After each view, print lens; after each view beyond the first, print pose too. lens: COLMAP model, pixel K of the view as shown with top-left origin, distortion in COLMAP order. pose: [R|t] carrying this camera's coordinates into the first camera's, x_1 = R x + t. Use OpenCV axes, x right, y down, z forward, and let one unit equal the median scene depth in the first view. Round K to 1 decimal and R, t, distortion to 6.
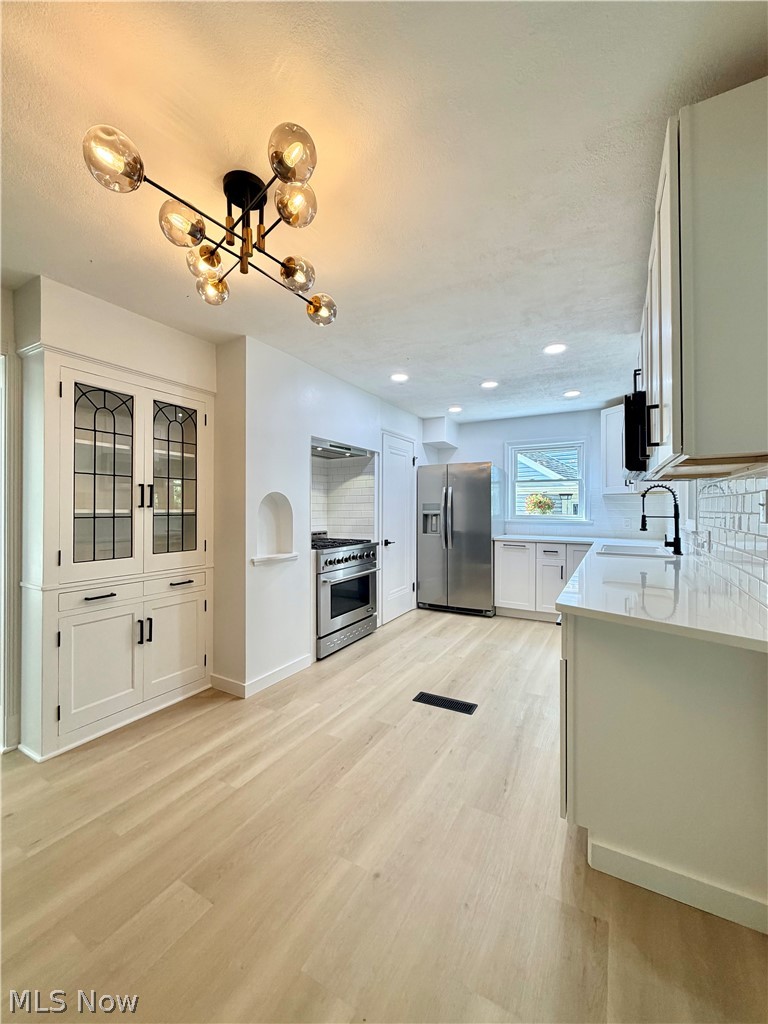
lens RADIAL K [[407.7, 0, 383.7], [0, 407.7, 507.3], [0, 0, 1]] dist [-0.000916, -0.000143]
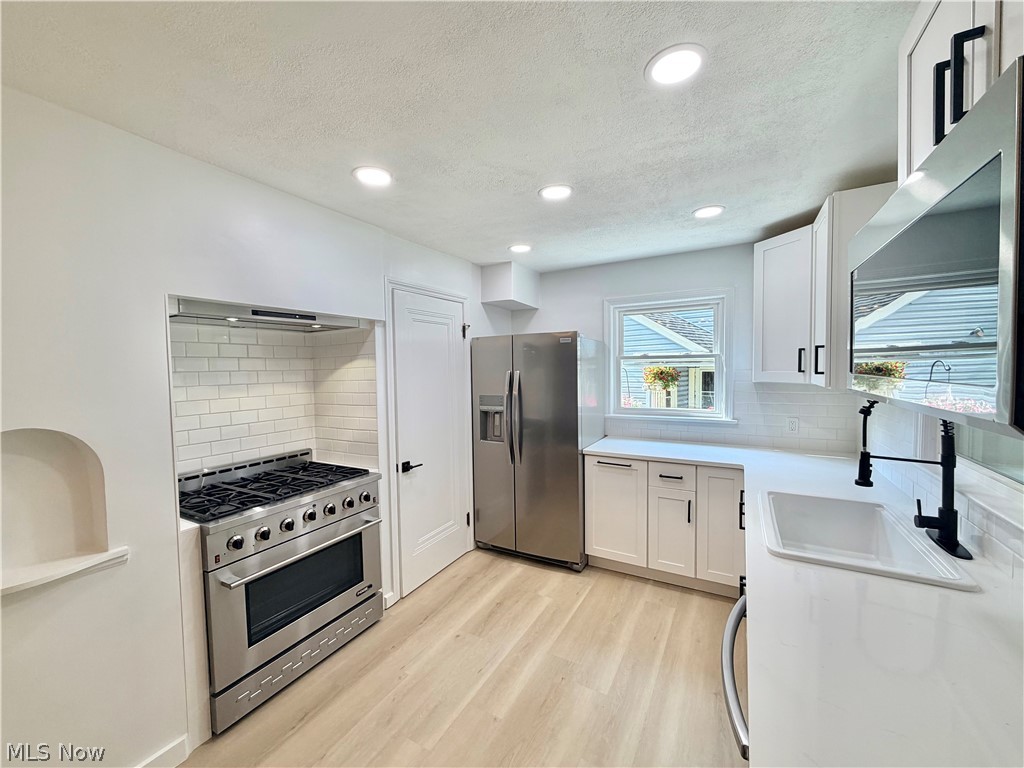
lens RADIAL K [[407.7, 0, 510.0], [0, 407.7, 385.5], [0, 0, 1]] dist [-0.000916, -0.000143]
pose [[0.999835, -0.018166, -0.000578, 0.203382], [0.018172, 0.998663, 0.048402, -0.077915], [-0.000302, -0.048404, 0.998828, 0.472347]]
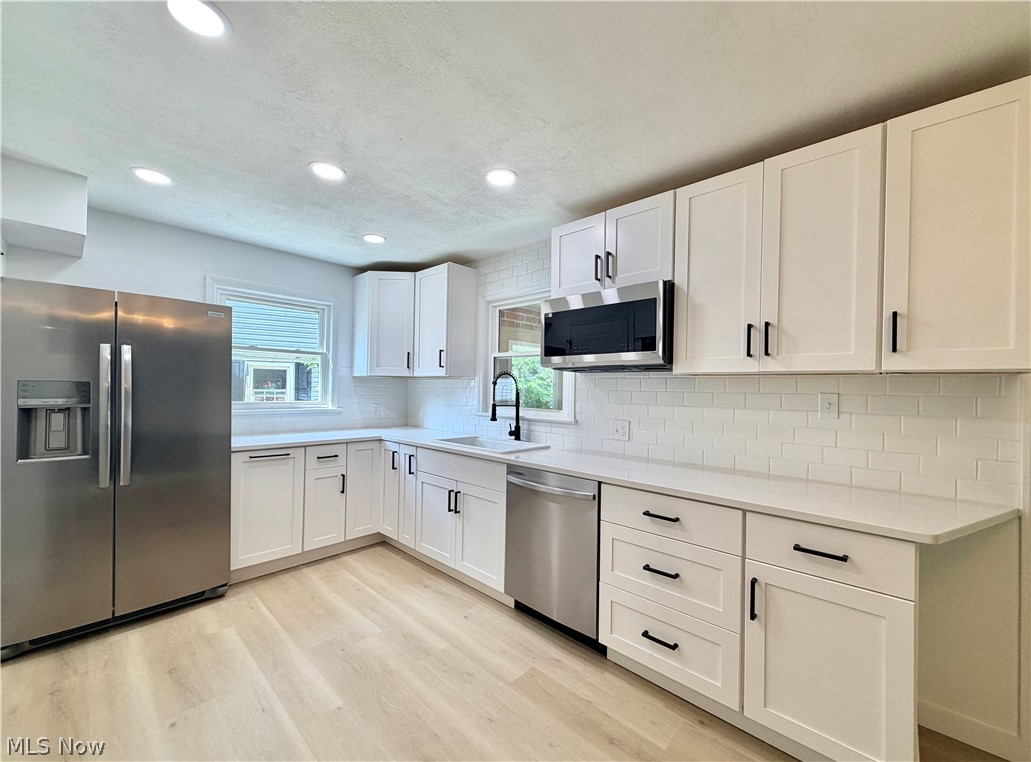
lens RADIAL K [[410.5, 0, 512.6], [0, 410.5, 387.0], [0, 0, 1]] dist [-0.000916, -0.000143]
pose [[0.236843, 0.008824, 0.971508, -0.226617], [-0.019906, 0.999793, -0.004228, -0.013899], [-0.971344, -0.018337, 0.236970, 0.653277]]
